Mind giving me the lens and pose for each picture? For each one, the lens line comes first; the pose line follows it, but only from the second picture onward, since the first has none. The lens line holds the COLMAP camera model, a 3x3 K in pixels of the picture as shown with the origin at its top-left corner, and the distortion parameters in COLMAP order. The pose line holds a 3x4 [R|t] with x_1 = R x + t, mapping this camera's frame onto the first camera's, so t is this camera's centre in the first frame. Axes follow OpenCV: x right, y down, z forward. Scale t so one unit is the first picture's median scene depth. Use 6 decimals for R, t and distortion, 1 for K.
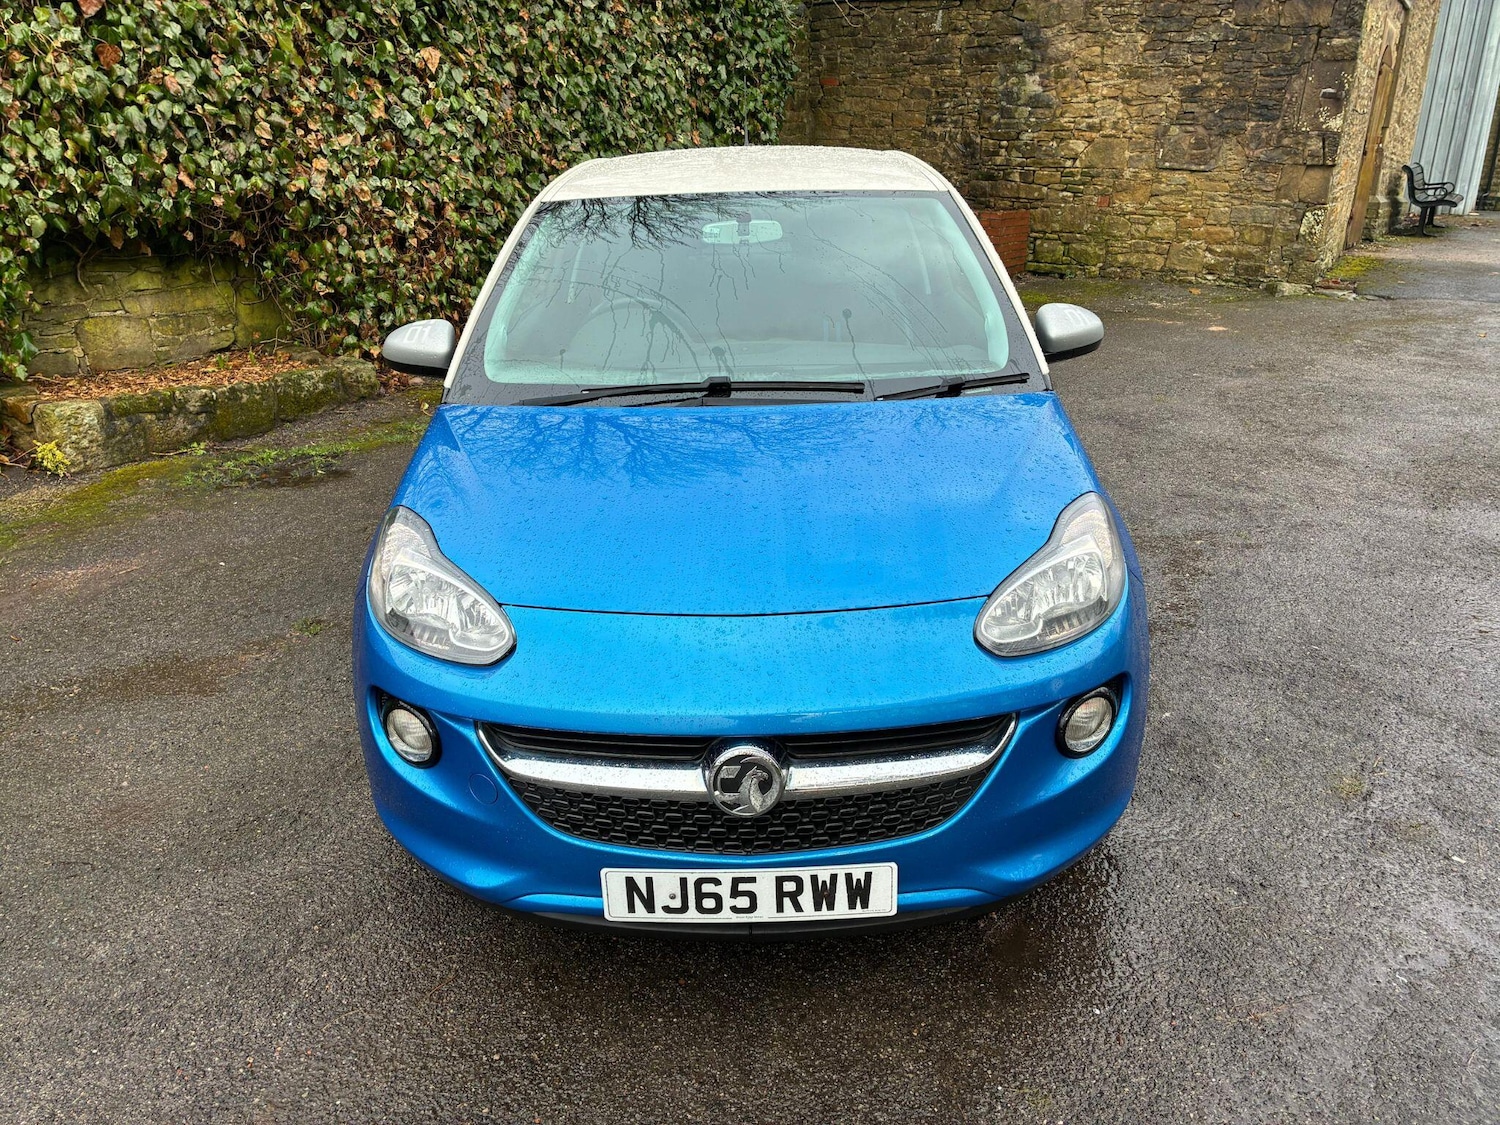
lens RADIAL K [[1144.7, 0, 749.8], [0, 1144.7, 556.6], [0, 0, 1]] dist [0.063245, -0.088632]
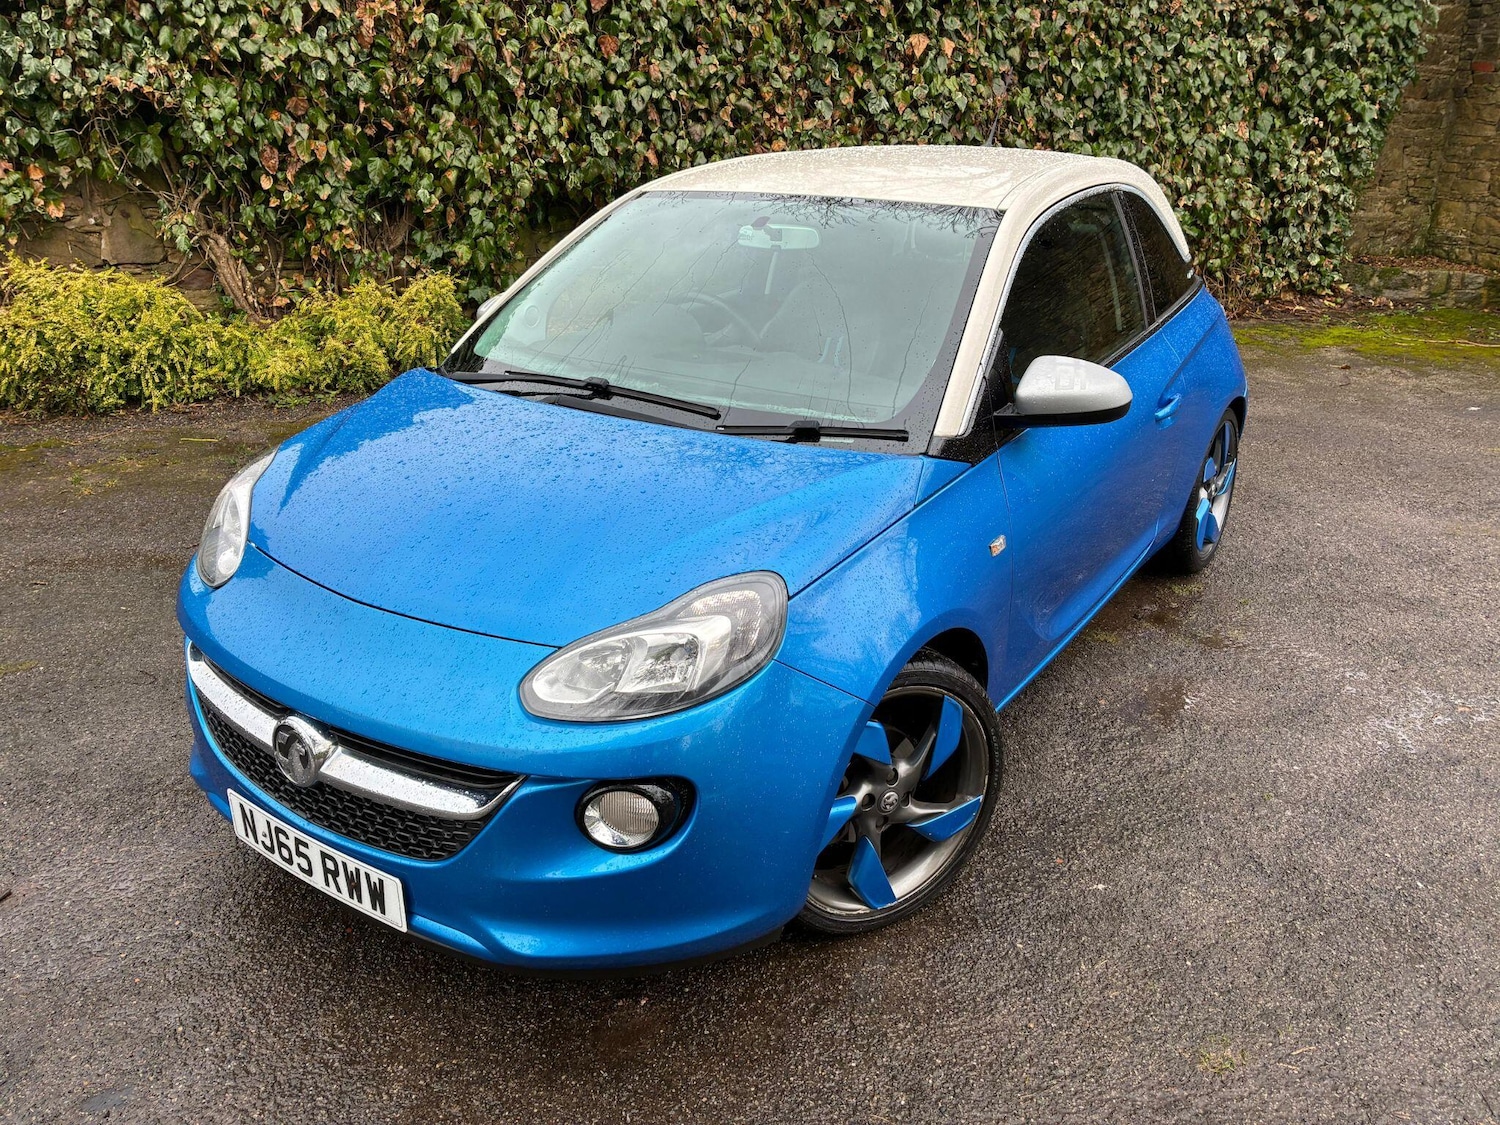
lens RADIAL K [[1144.7, 0, 749.8], [0, 1144.7, 556.6], [0, 0, 1]] dist [0.063245, -0.088632]
pose [[0.816758, 0.227830, -0.530094, 0.211177], [-0.219177, 0.972382, 0.080218, -0.038071], [0.533730, 0.050666, 0.844136, 0.077806]]
